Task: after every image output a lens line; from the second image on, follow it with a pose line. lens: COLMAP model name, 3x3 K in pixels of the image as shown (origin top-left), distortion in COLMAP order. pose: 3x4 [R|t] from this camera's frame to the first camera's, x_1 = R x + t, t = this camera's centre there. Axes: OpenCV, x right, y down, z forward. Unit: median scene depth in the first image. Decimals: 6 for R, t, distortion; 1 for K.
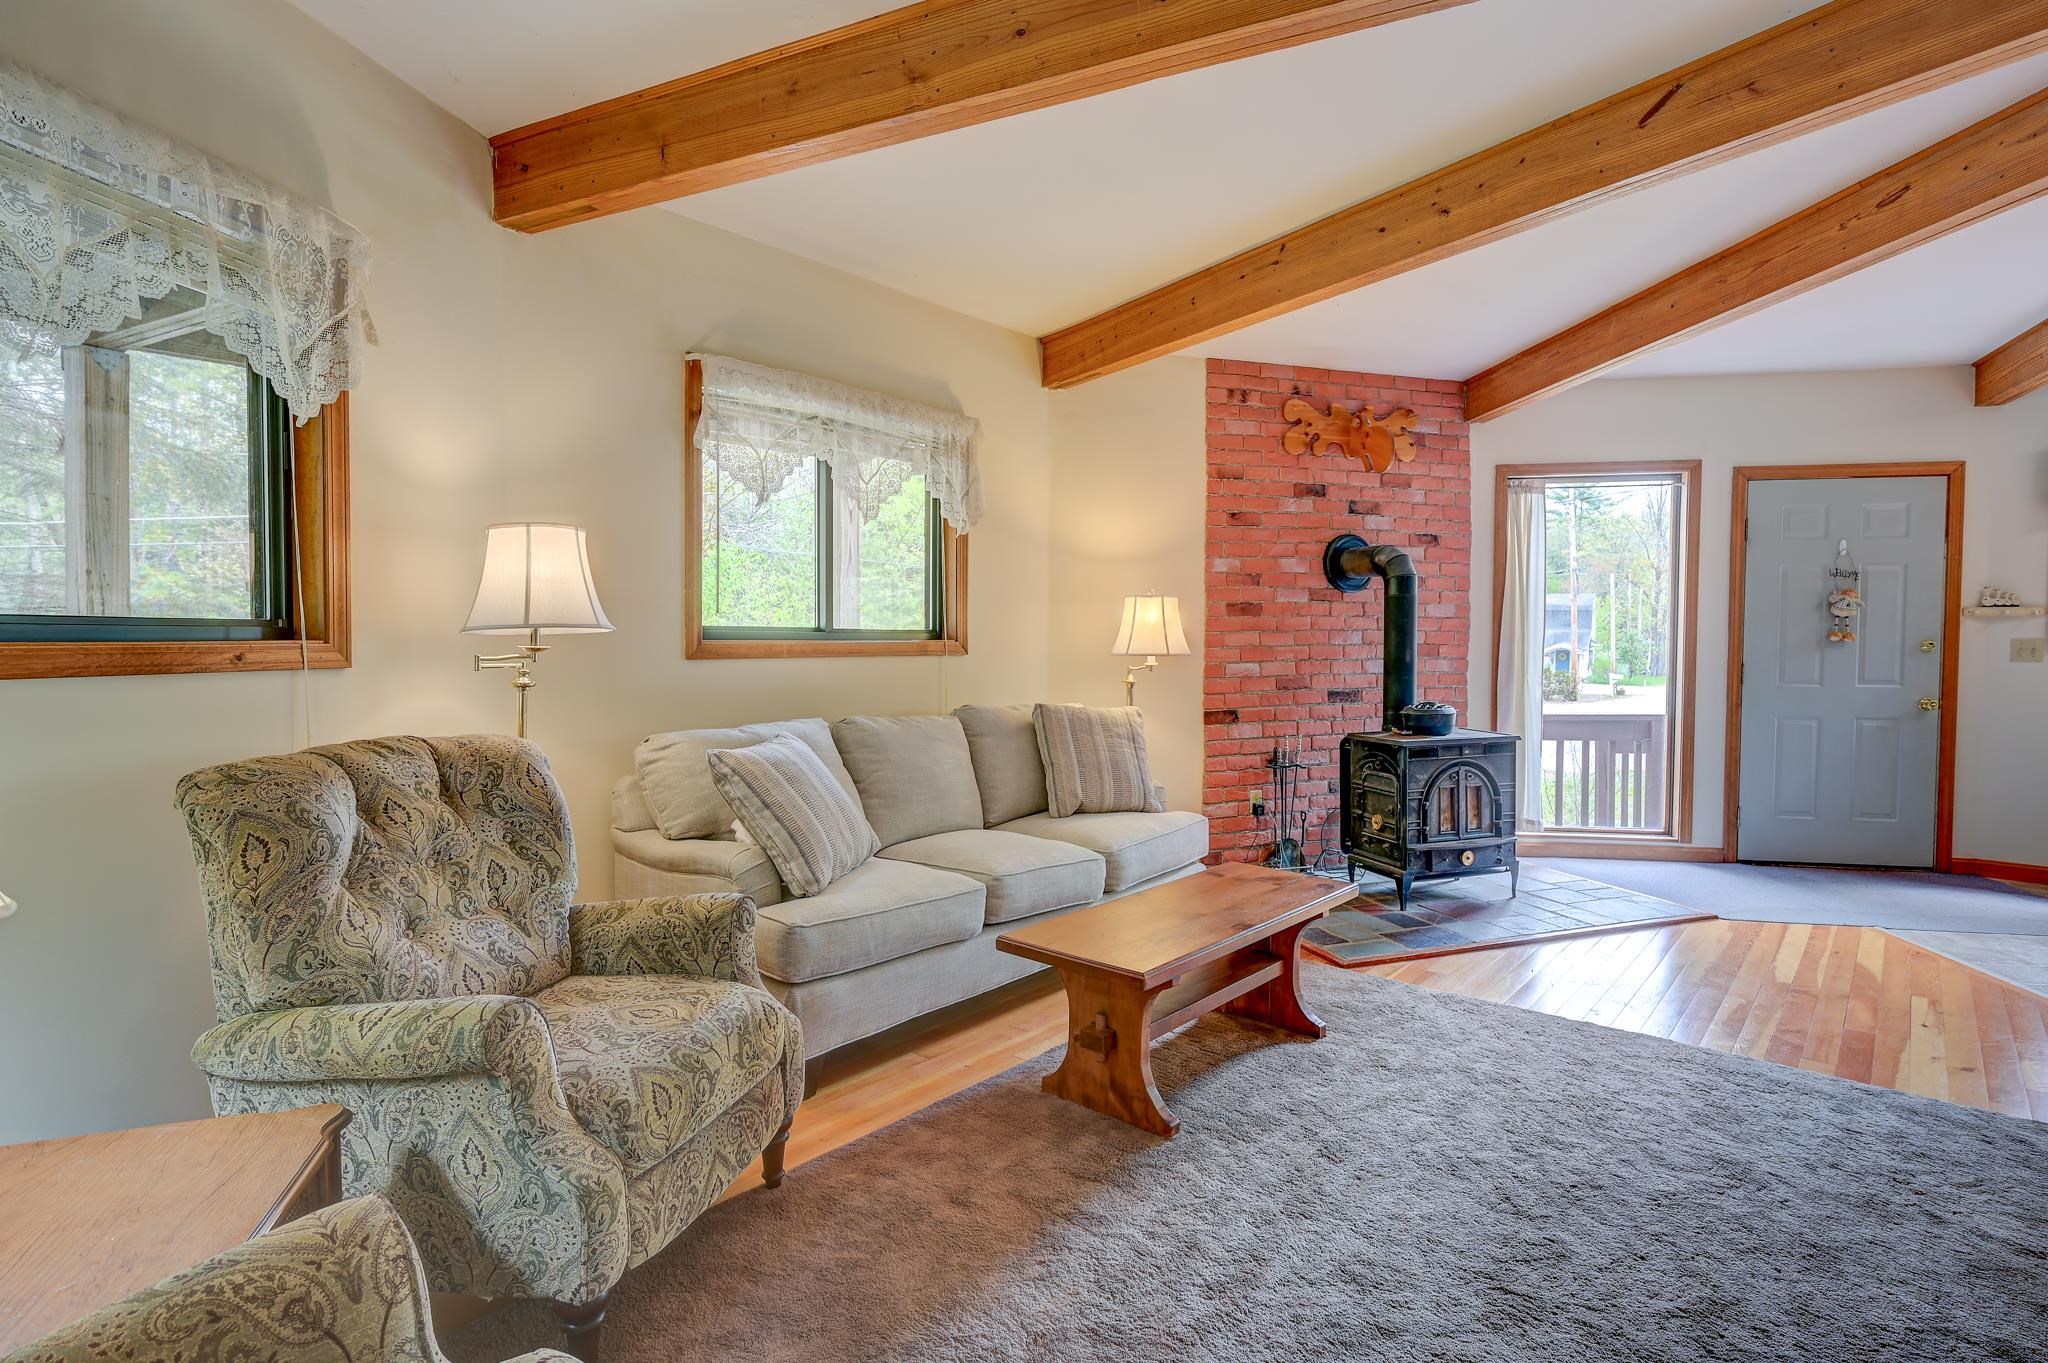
lens RADIAL K [[1016.6, 0, 1029.2], [0, 1016.6, 667.6], [0, 0, 1]] dist [-0.004438, 0.003203]
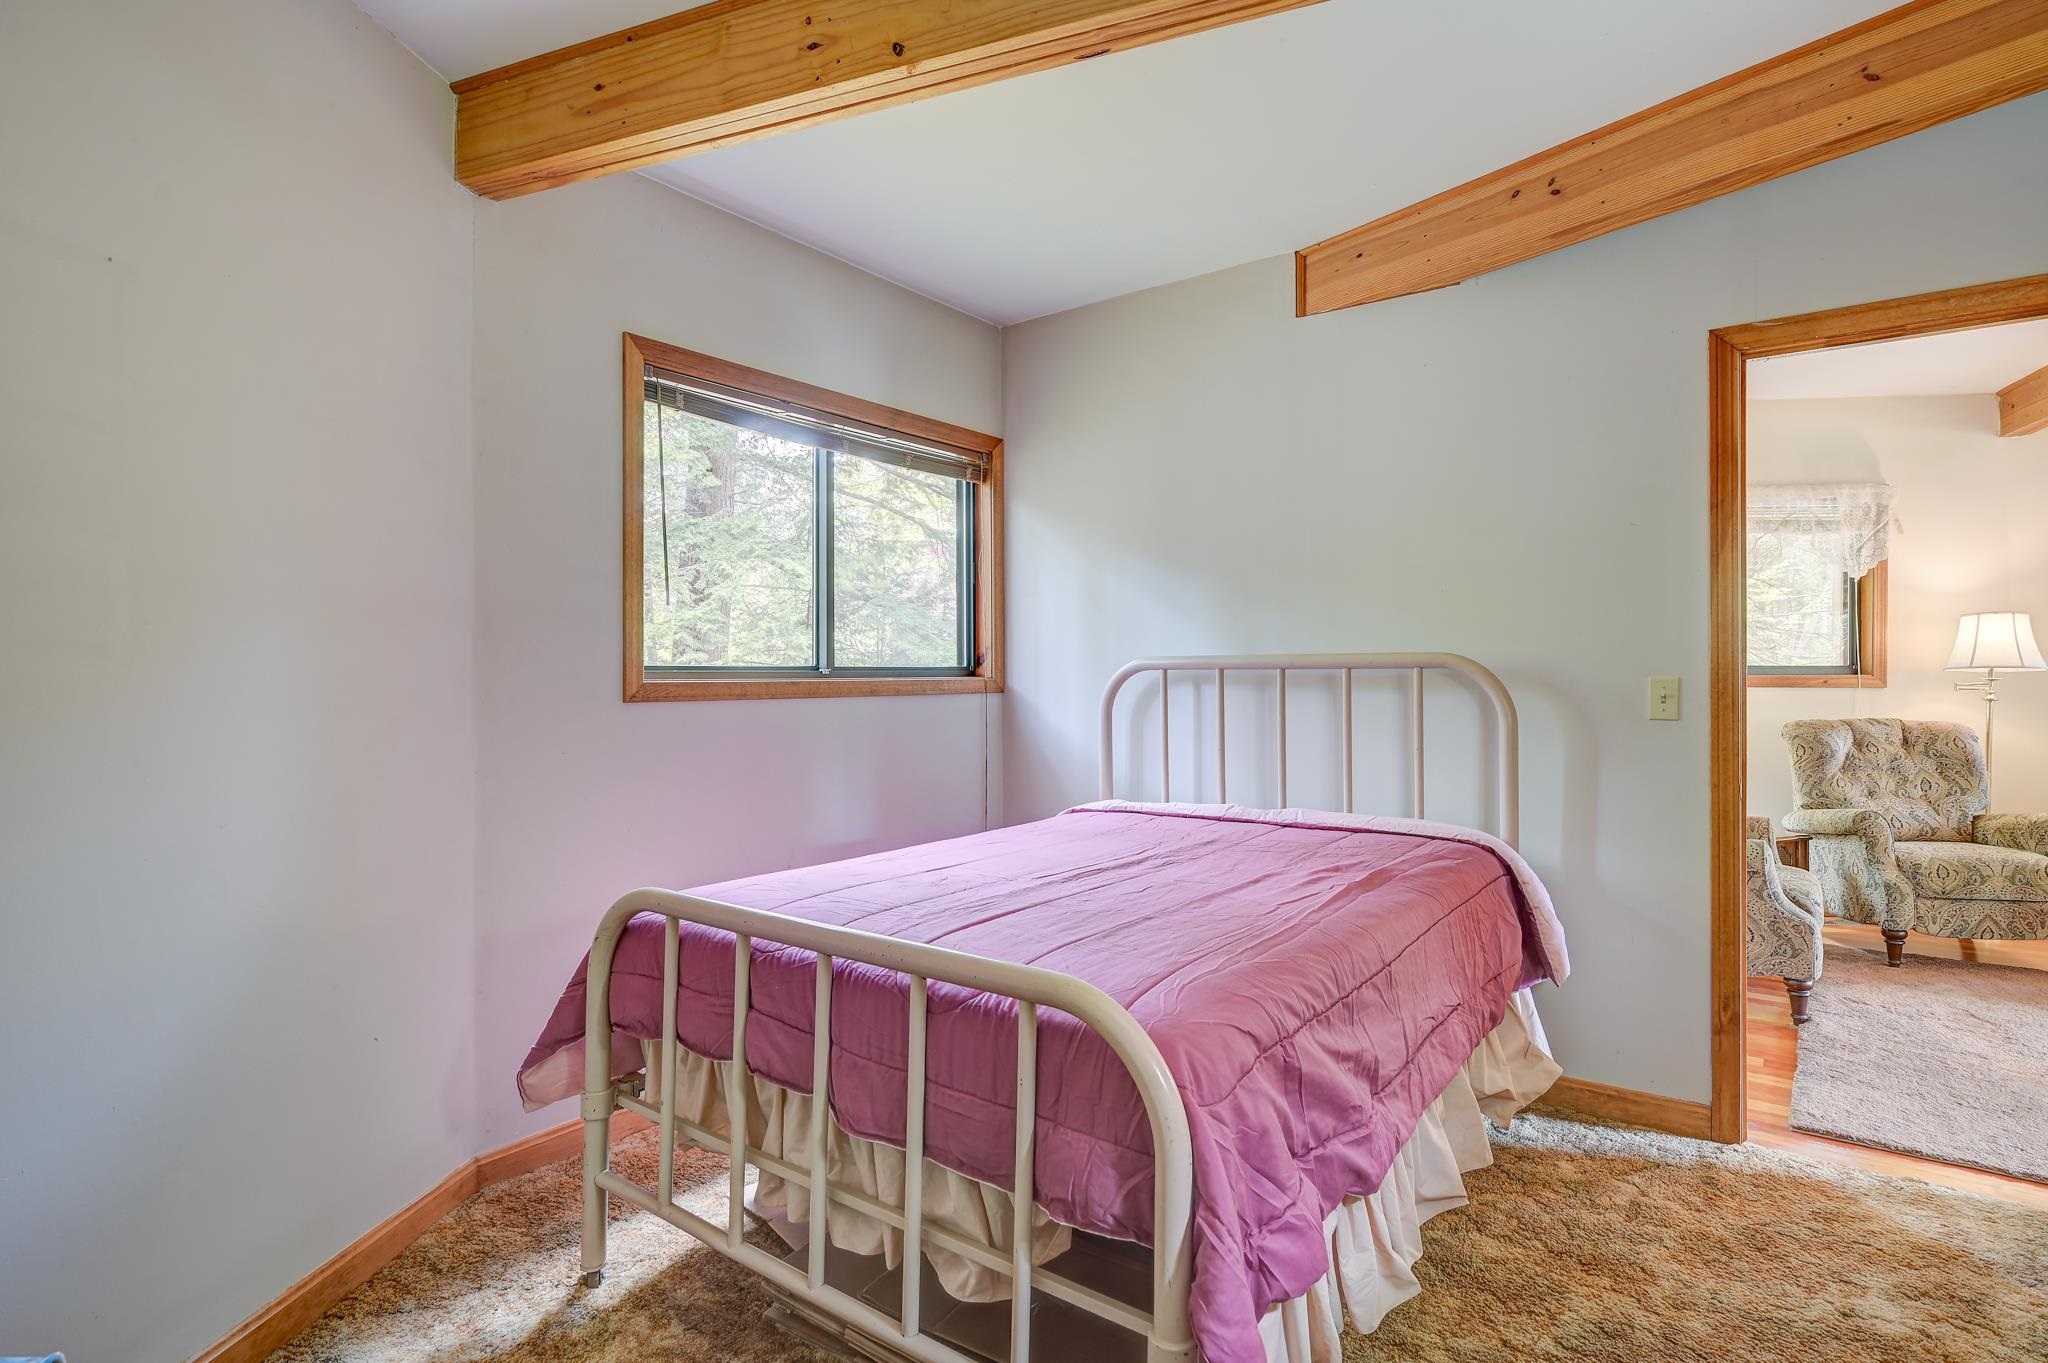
lens RADIAL K [[1044.8, 0, 1022.4], [0, 1044.8, 671.0], [0, 0, 1]] dist [0.002670, 0.000401]
pose [[0.049034, -0.006133, -0.998778, 0.694593], [-0.033083, 0.999422, -0.007761, 0.020365], [0.998249, 0.033423, 0.048803, -0.443293]]
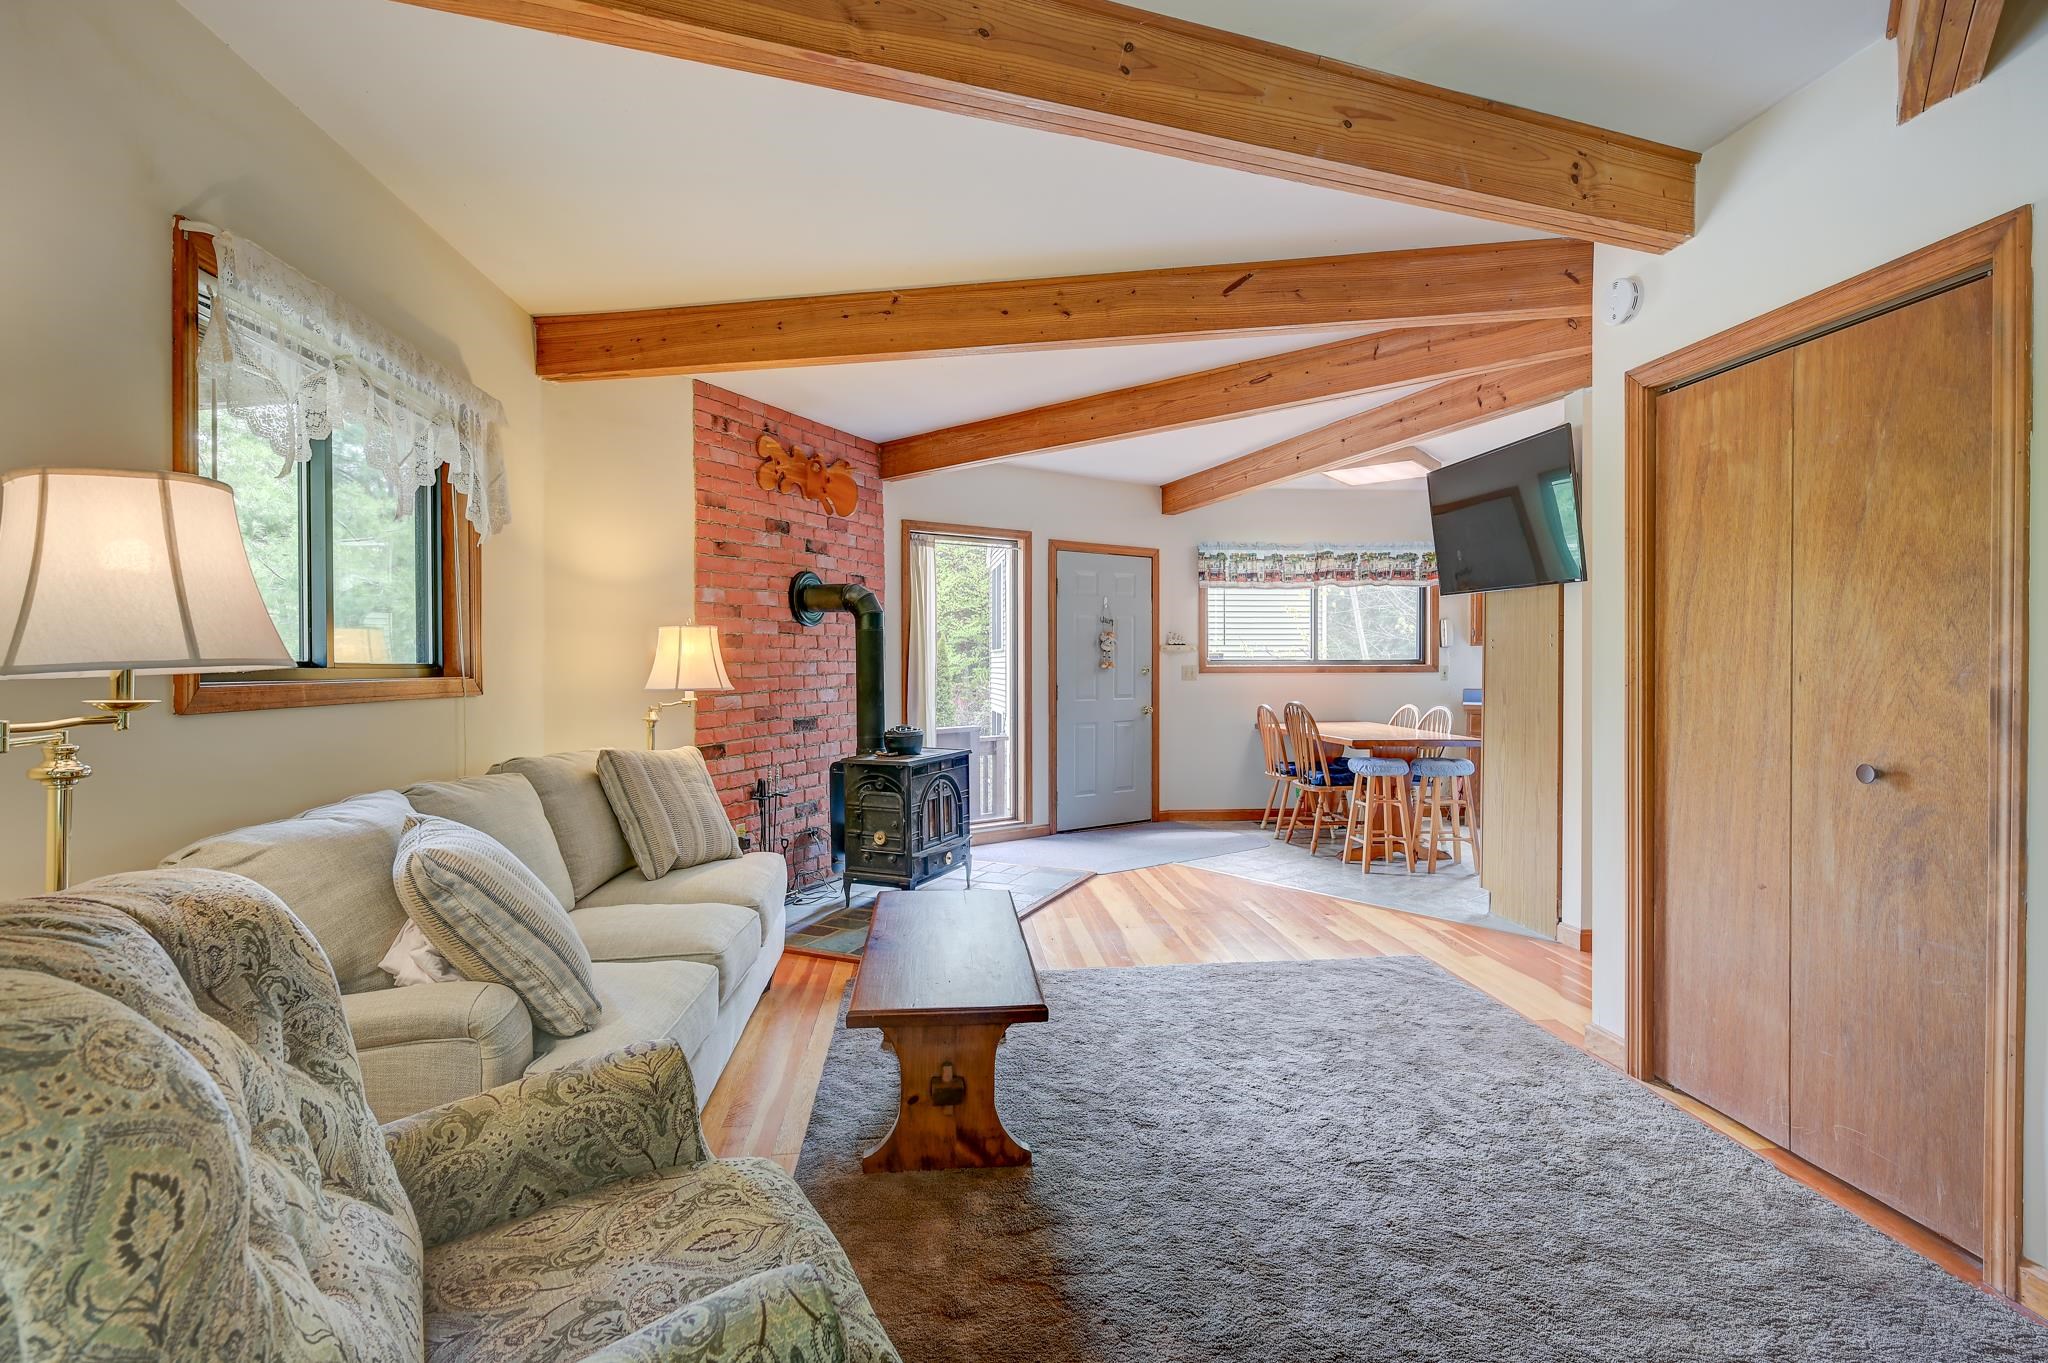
lens RADIAL K [[961.5, 0, 1018.5], [0, 961.5, 671.7], [0, 0, 1]] dist [-0.003129, 0.000263]
pose [[0.696263, -0.011309, 0.717697, -0.271933], [0.029130, 0.999497, -0.012510, -0.008300], [-0.717195, 0.029616, 0.696243, 0.159974]]
